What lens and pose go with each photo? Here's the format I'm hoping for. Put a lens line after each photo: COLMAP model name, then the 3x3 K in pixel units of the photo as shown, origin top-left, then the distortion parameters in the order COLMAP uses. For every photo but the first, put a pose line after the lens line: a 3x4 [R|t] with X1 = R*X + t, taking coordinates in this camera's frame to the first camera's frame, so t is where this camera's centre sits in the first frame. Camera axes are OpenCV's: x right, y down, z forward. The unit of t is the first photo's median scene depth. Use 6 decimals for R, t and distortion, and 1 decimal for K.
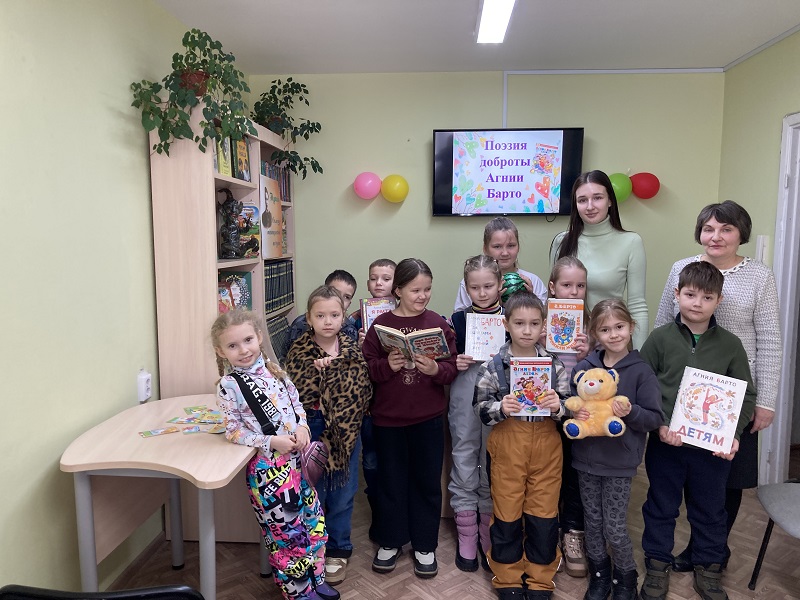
lens RADIAL K [[632.3, 0, 400.0], [0, 632.3, 300.0], [0, 0, 1]] dist [0.006364, -0.010613]
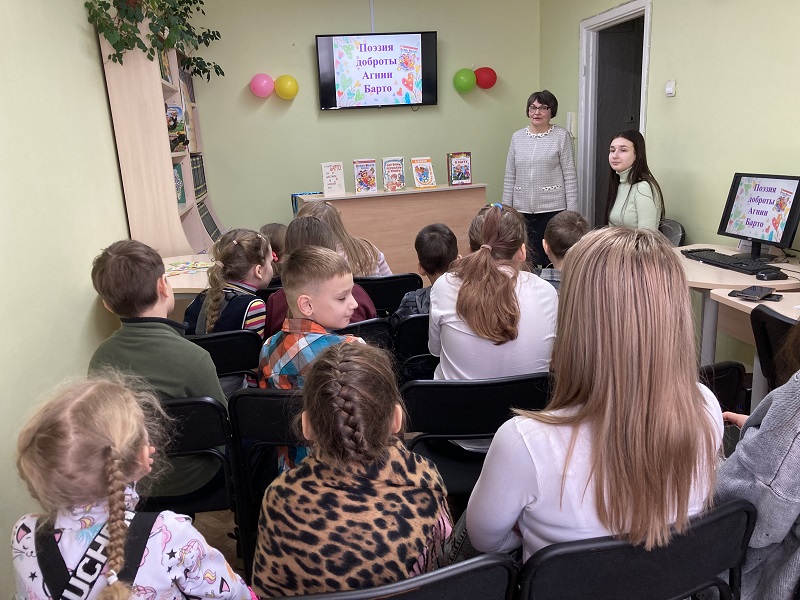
lens RADIAL K [[660.6, 0, 400.0], [0, 660.6, 300.0], [0, 0, 1]] dist [-0.031092, 0.059088]
pose [[0.967751, -0.109661, 0.226786, -0.128361], [0.078985, 0.986969, 0.140194, 0.059936], [-0.239204, -0.117760, 0.963802, -0.283763]]
